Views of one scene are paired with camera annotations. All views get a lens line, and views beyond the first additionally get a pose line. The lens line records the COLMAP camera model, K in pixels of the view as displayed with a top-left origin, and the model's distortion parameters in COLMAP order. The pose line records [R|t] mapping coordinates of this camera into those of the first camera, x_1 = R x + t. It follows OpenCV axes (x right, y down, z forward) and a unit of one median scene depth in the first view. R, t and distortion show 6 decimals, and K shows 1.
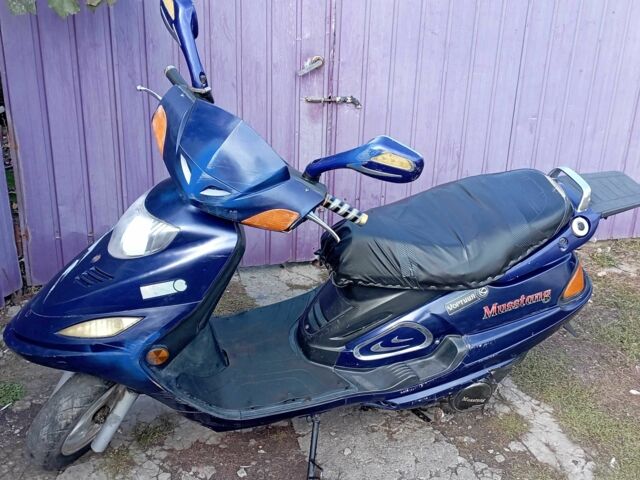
lens RADIAL K [[699.2, 0, 318.4], [0, 699.2, 240.2], [0, 0, 1]] dist [0.058520, 0.000000]
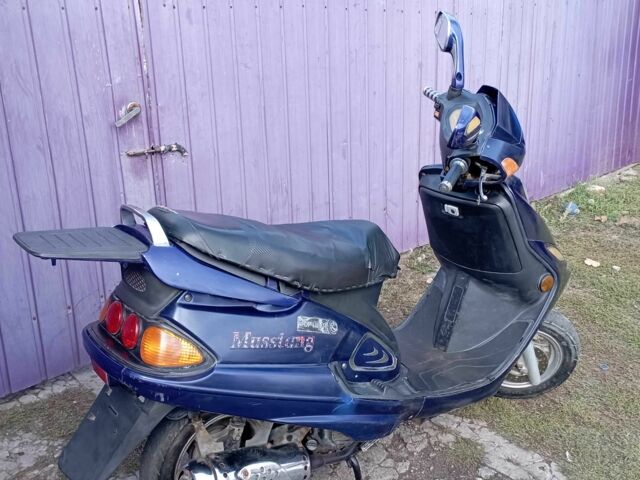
lens RADIAL K [[699.2, 0, 321.1], [0, 699.2, 239.8], [0, 0, 1]] dist [0.058520, 0.000000]
pose [[0.884109, -0.189094, 0.427312, -0.193944], [0.214842, 0.976571, -0.012356, -0.037747], [-0.414964, 0.102729, 0.904020, 0.142019]]
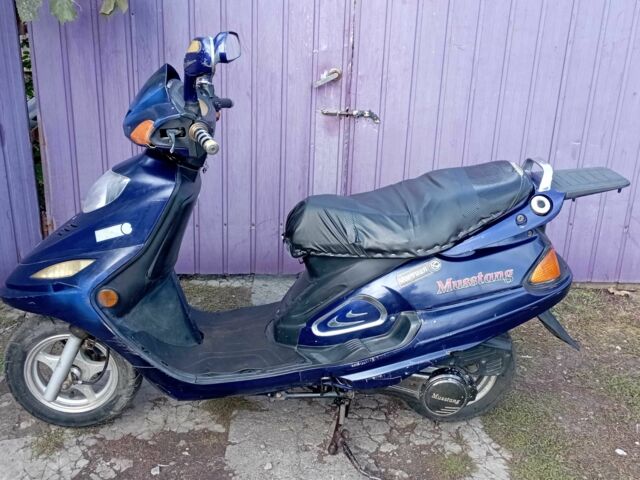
lens RADIAL K [[699.2, 0, 320.1], [0, 699.2, 240.1], [0, 0, 1]] dist [0.058520, 0.000000]
pose [[0.972071, 0.081963, -0.219909, 0.213793], [-0.087606, 0.996026, -0.016015, -0.002785], [0.217723, 0.034833, 0.975389, 0.034761]]
